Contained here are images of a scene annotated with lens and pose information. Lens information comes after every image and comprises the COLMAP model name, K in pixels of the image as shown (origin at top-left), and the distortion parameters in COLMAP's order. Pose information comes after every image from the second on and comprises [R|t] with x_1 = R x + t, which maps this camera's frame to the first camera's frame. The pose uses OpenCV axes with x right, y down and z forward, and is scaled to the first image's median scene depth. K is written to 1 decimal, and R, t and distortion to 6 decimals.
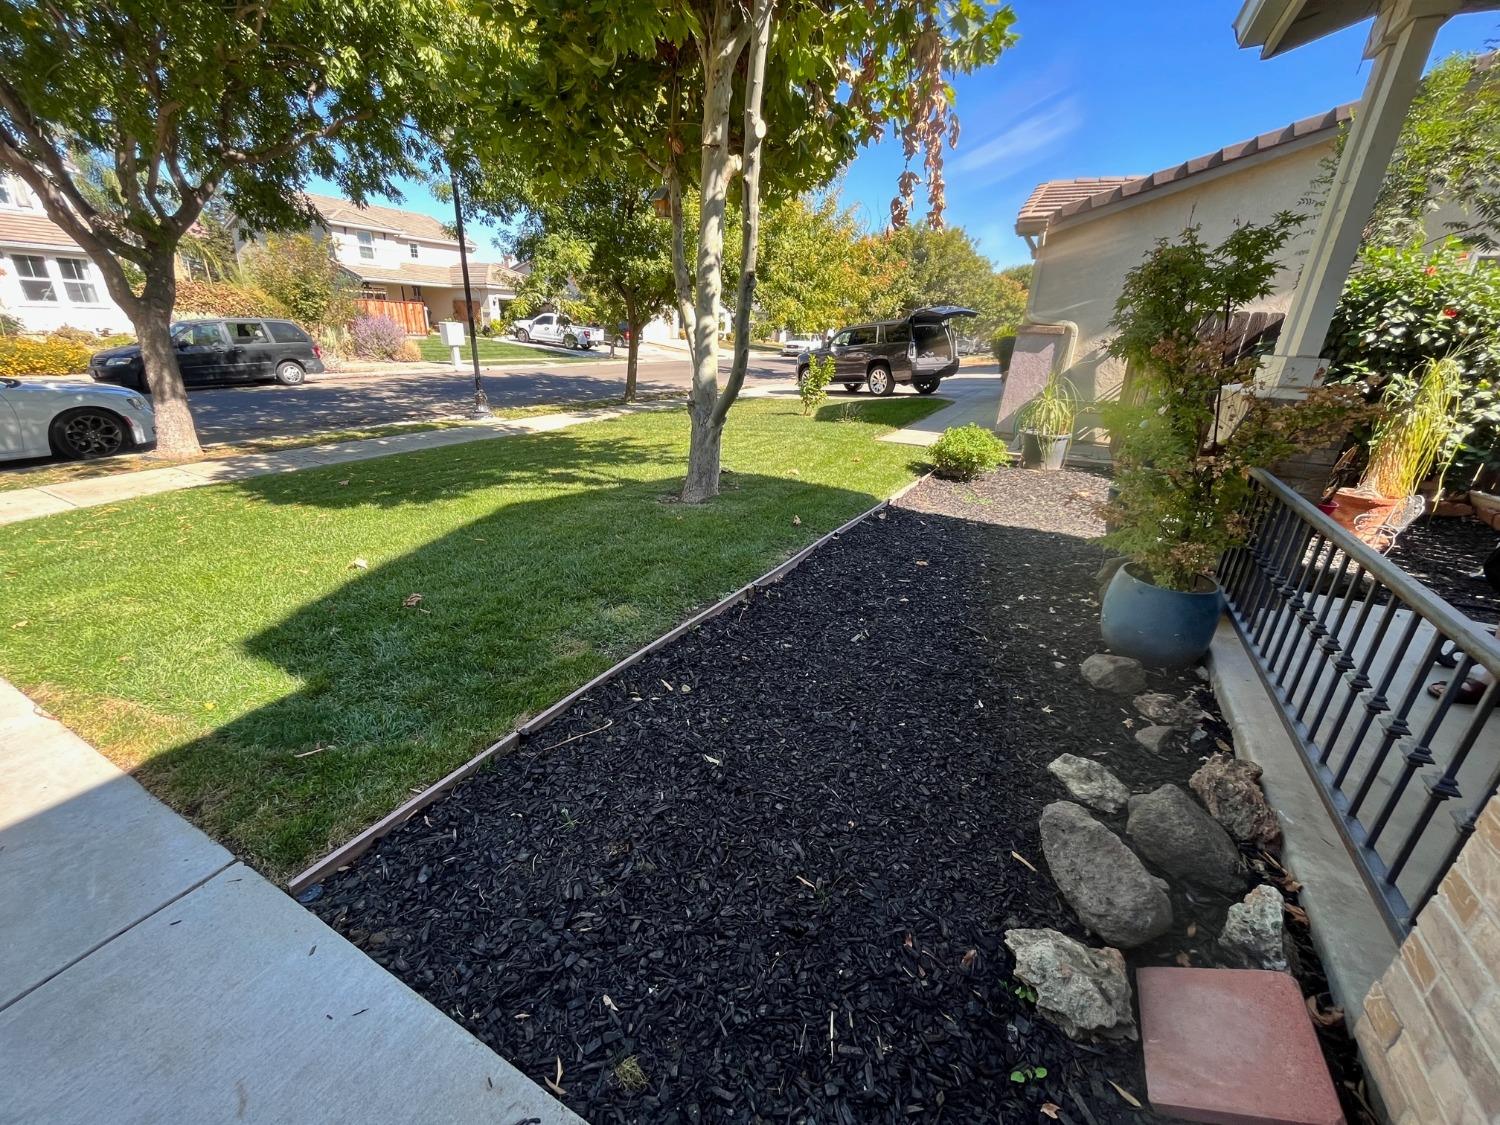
lens RADIAL K [[611.0, 0, 750.0], [0, 611.0, 562.5], [0, 0, 1]] dist [-0.002532, -0.000920]
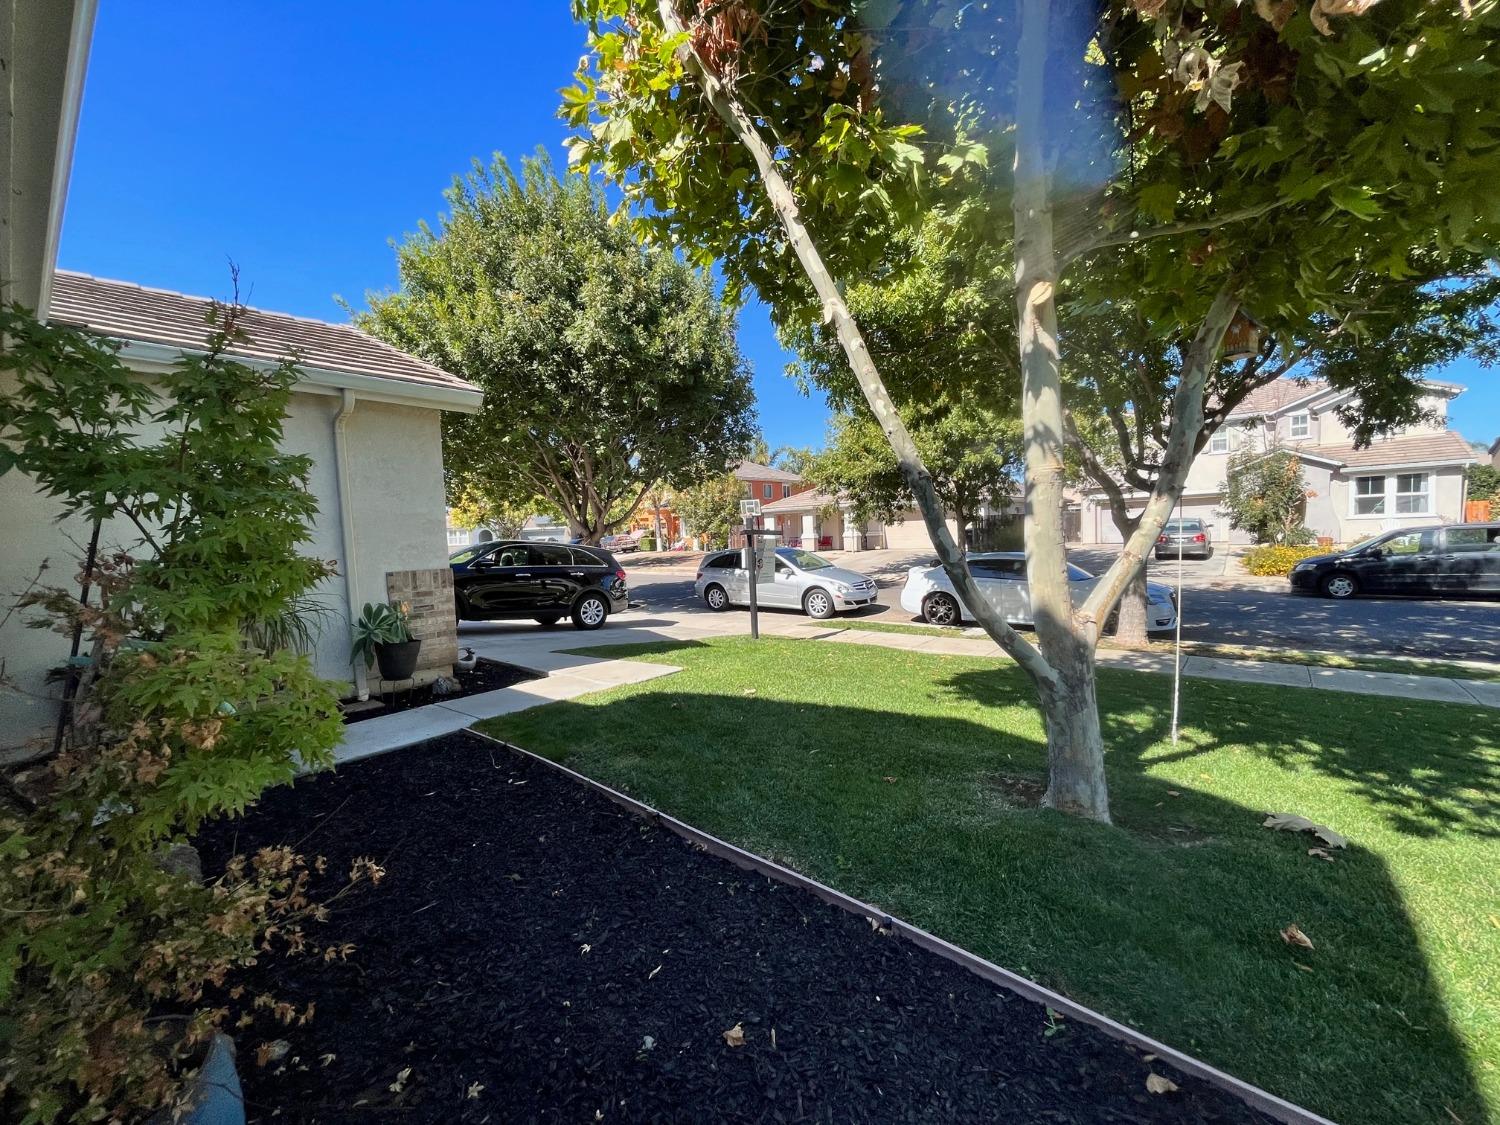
lens RADIAL K [[611.0, 0, 750.0], [0, 611.0, 562.5], [0, 0, 1]] dist [-0.002532, -0.000920]
pose [[-0.207345, 0.016208, -0.978134, 0.324160], [-0.327218, 0.941122, 0.084958, -0.164843], [0.921920, 0.337678, -0.189833, 0.451165]]
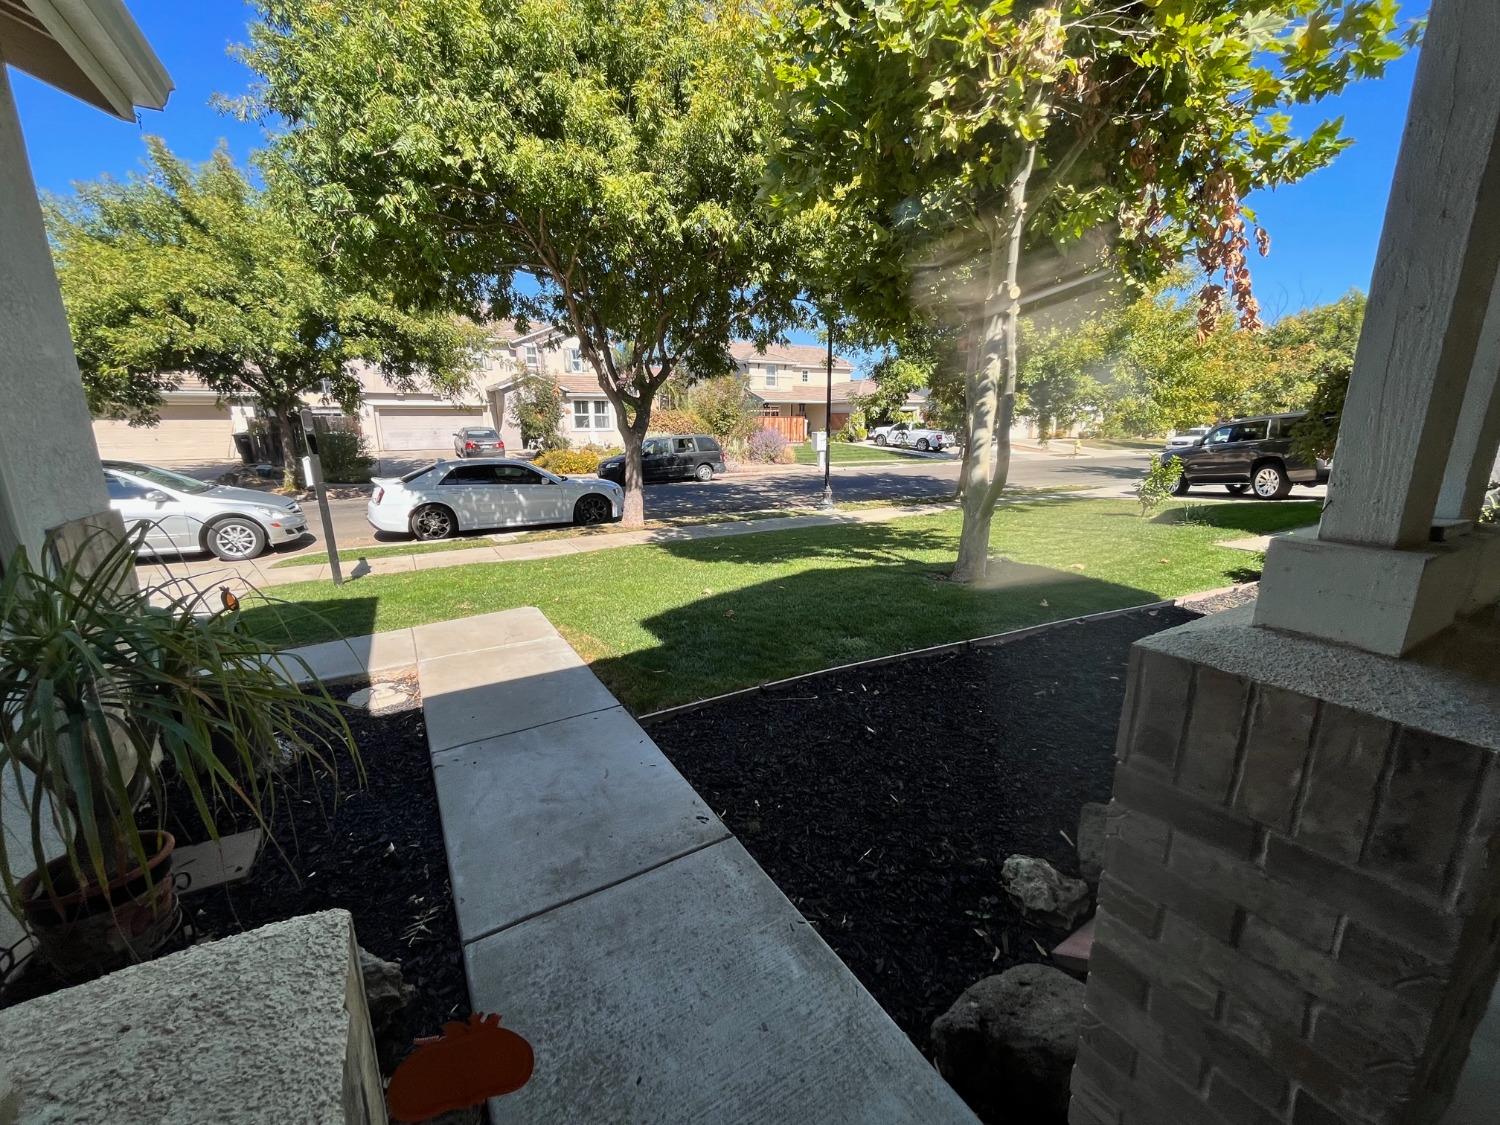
lens RADIAL K [[611.0, 0, 750.0], [0, 611.0, 562.5], [0, 0, 1]] dist [-0.002532, -0.000920]
pose [[0.849040, 0.076014, -0.522832, 0.100706], [-0.155562, 0.981694, -0.109894, 0.031686], [0.504908, 0.174637, 0.845323, -0.107390]]
